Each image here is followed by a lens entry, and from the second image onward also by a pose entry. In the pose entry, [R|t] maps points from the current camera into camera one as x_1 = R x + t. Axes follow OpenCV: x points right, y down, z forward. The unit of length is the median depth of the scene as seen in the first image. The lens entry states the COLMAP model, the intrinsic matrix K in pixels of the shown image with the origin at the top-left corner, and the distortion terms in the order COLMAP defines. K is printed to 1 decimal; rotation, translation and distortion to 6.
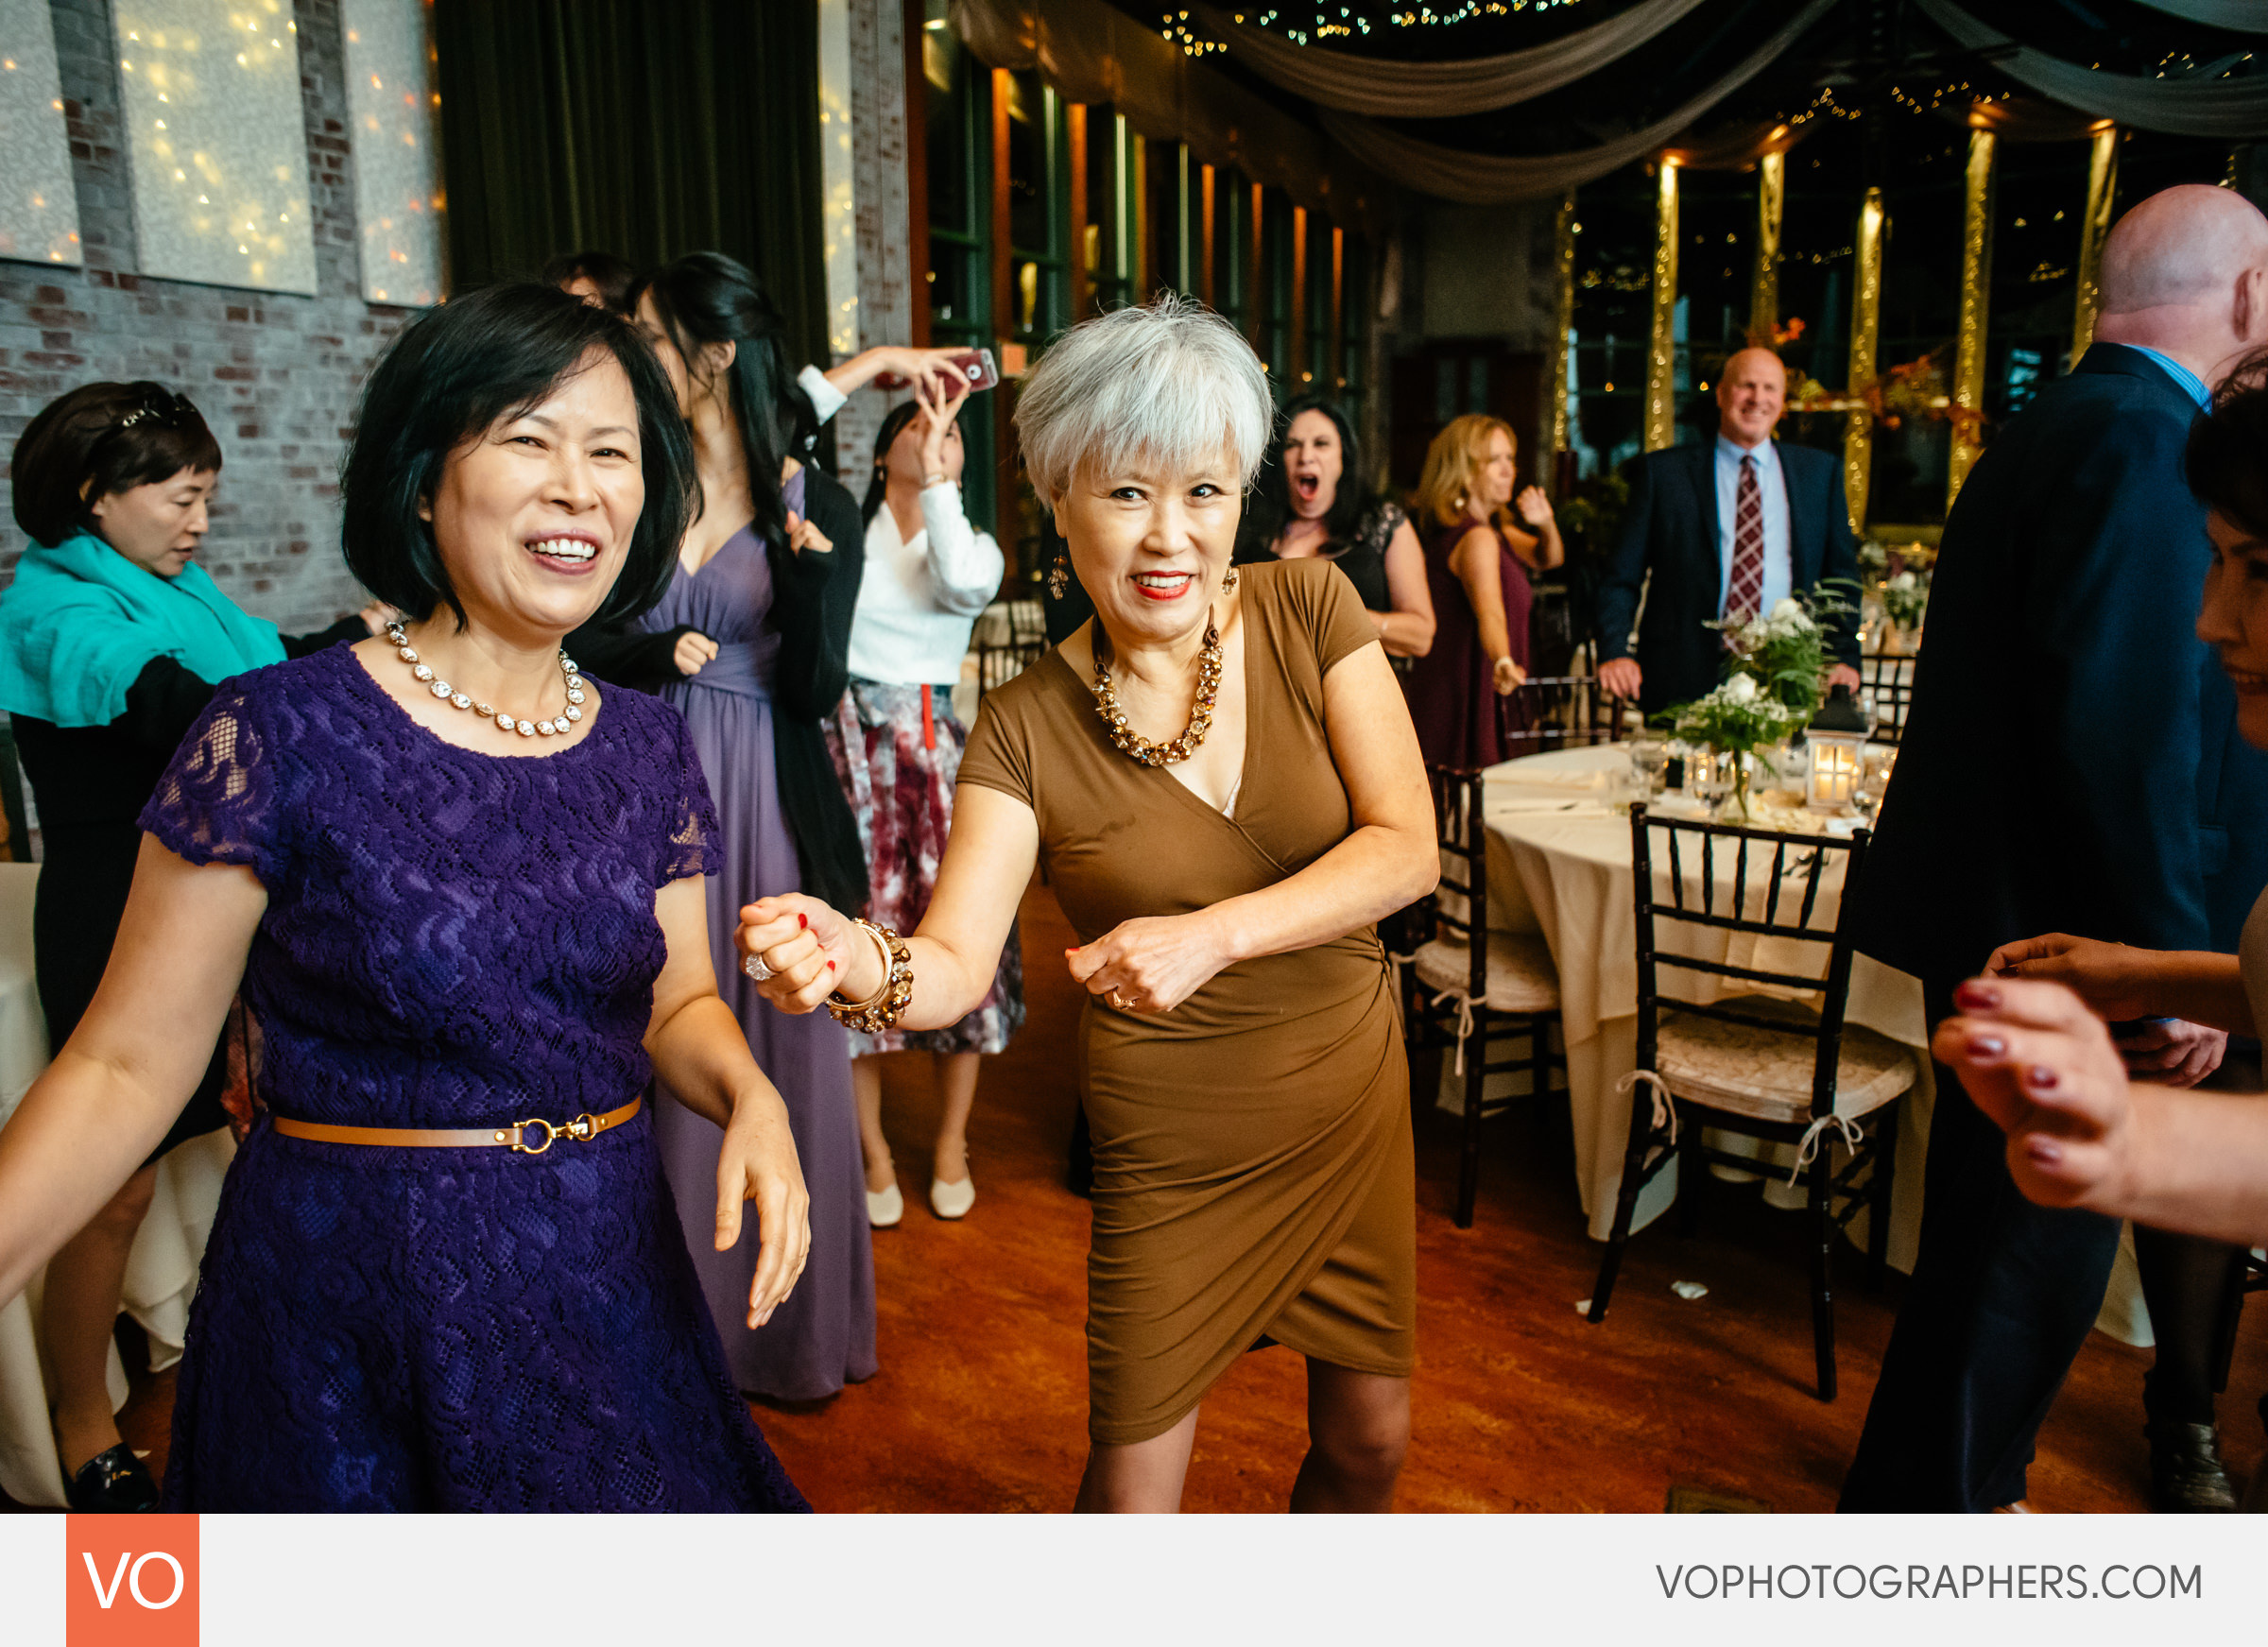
lens RADIAL K [[1566.4, 0, 1130.2], [0, 1566.4, 772.0], [0, 0, 1]] dist [-0.079172, 0.074022]
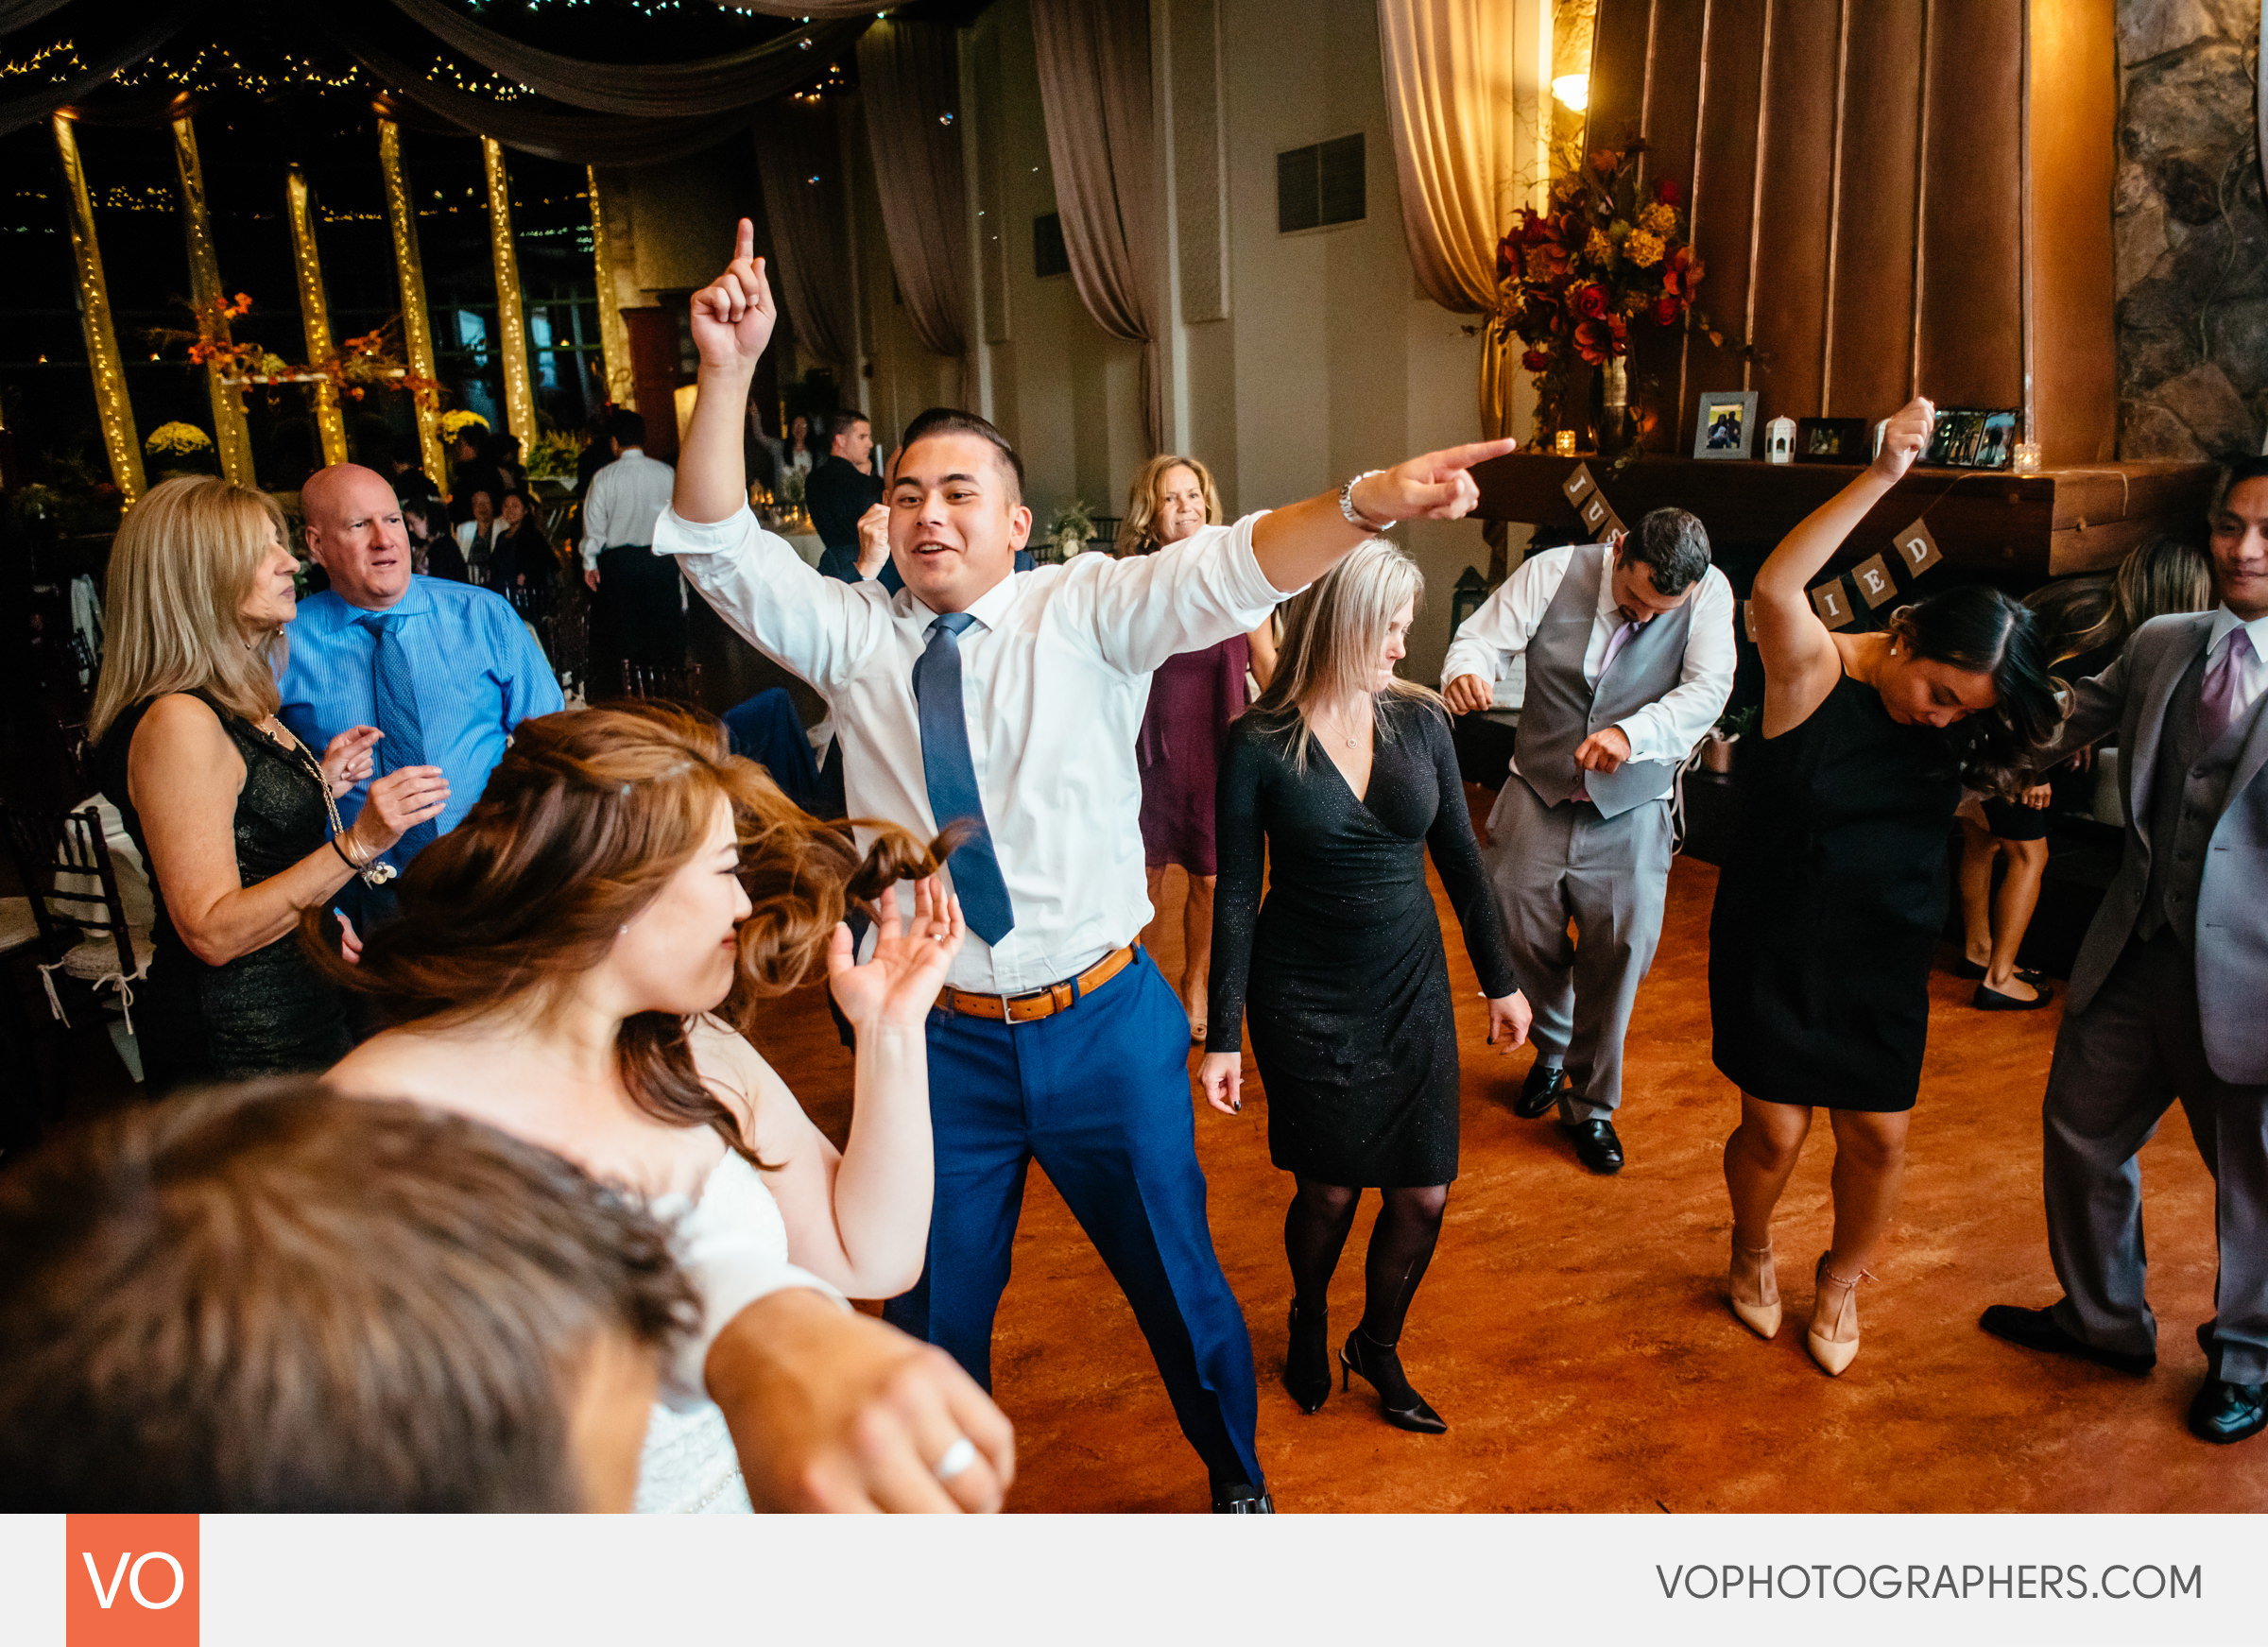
lens RADIAL K [[1633.1, 0, 1129.4], [0, 1633.1, 768.7], [0, 0, 1]] dist [-0.094781, 0.092316]
pose [[0.633784, -0.193646, 0.748878, -0.116590], [0.167292, 0.979558, 0.111715, -0.019584], [-0.755203, 0.054478, 0.653224, -0.285638]]
